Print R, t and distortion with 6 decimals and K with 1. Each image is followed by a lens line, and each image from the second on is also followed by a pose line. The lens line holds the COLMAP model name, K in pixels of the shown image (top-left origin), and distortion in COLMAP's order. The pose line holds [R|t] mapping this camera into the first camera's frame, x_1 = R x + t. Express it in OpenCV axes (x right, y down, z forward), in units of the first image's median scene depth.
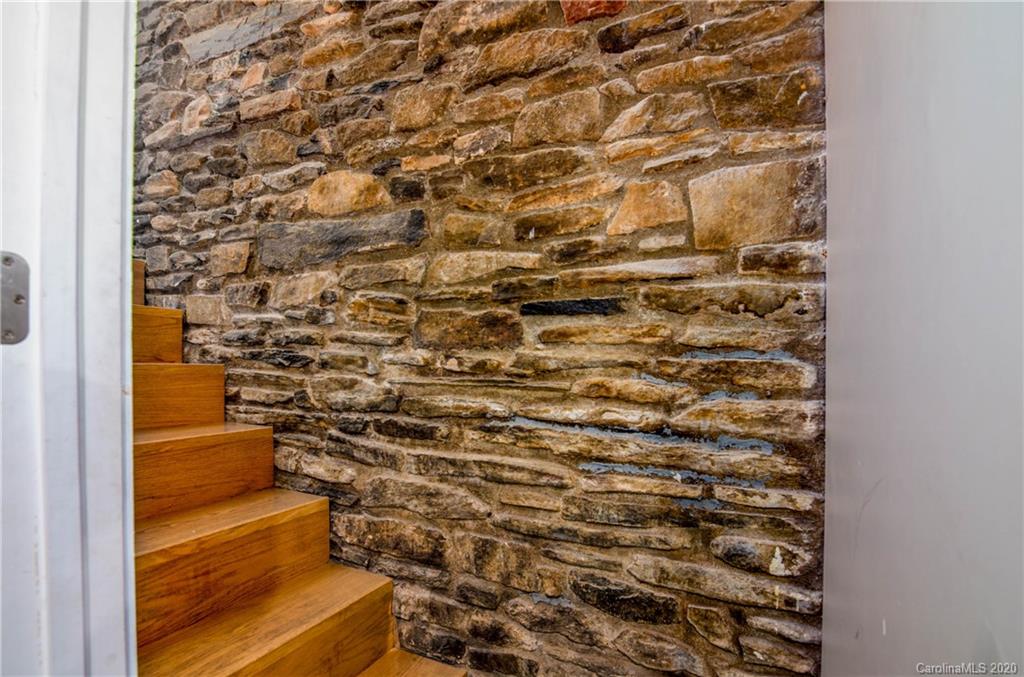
lens RADIAL K [[497.2, 0, 512.8], [0, 497.2, 340.2], [0, 0, 1]] dist [0.000528, 0.001711]
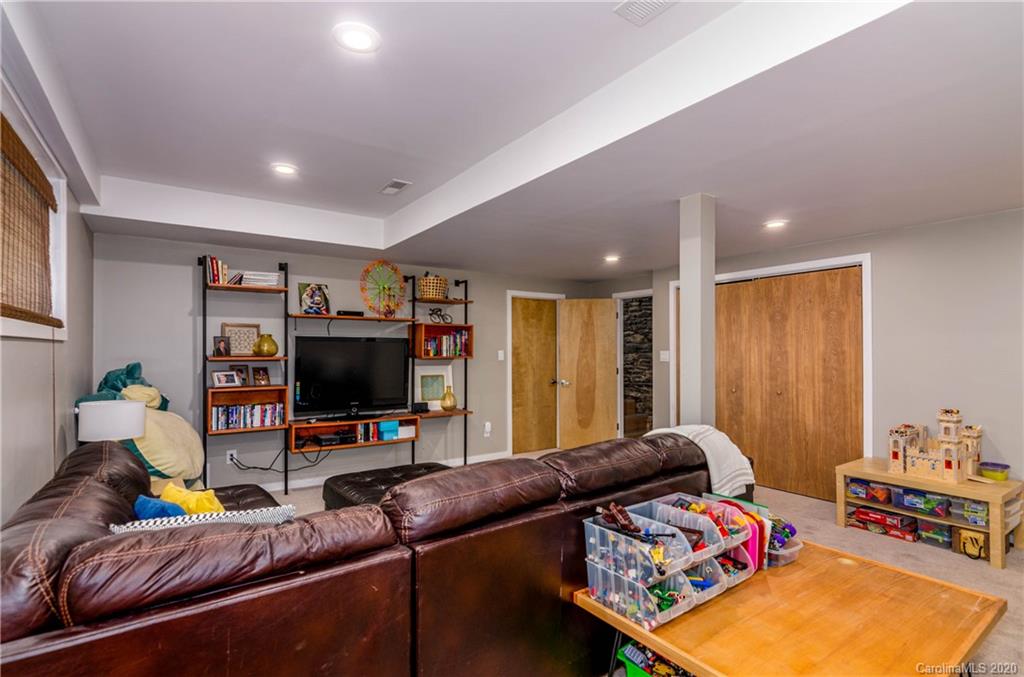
lens RADIAL K [[497.2, 0, 512.4], [0, 497.2, 342.0], [0, 0, 1]] dist [0.000528, 0.001711]
pose [[0.872527, -0.008955, -0.488484, 0.996823], [0.004837, 0.999941, -0.009691, -0.221457], [0.488542, 0.006093, 0.872519, -3.957215]]
